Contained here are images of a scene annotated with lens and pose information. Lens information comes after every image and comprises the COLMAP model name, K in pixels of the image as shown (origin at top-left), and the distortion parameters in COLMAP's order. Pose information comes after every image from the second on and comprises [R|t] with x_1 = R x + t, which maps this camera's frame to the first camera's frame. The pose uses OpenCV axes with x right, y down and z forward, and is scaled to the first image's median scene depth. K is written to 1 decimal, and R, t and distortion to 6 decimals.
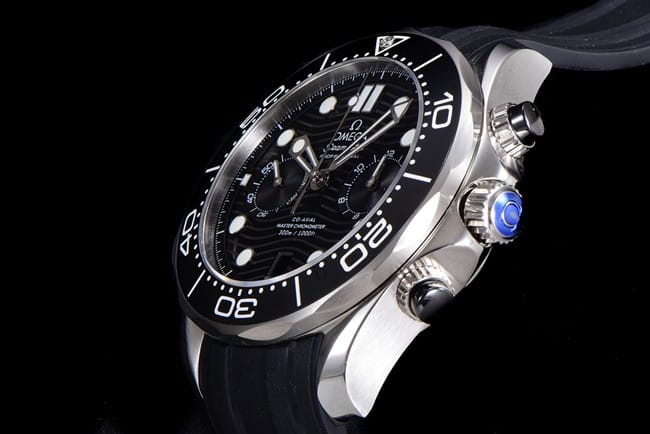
lens RADIAL K [[2975.4, 0, 324.5], [0, 2975.4, 218.0], [0, 0, 1]] dist [1.289510, 0.000000]
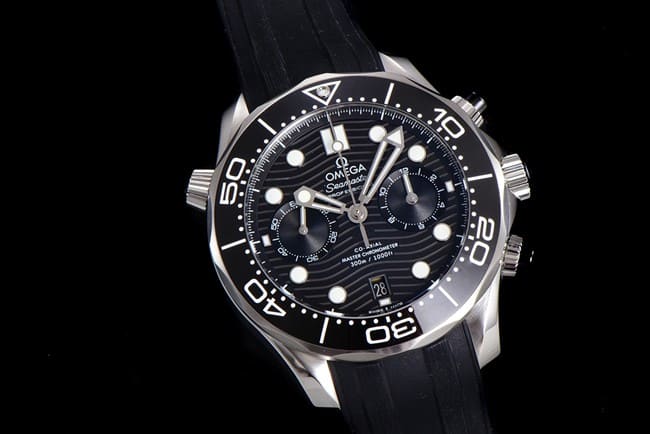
lens RADIAL K [[2975.4, 0, 324.7], [0, 2975.4, 216.3], [0, 0, 1]] dist [1.289510, 0.000000]
pose [[0.679408, -0.415009, 0.605122, -0.786818], [0.337623, 0.909011, 0.244354, -0.329647], [-0.651472, 0.038287, 0.757706, 0.061815]]
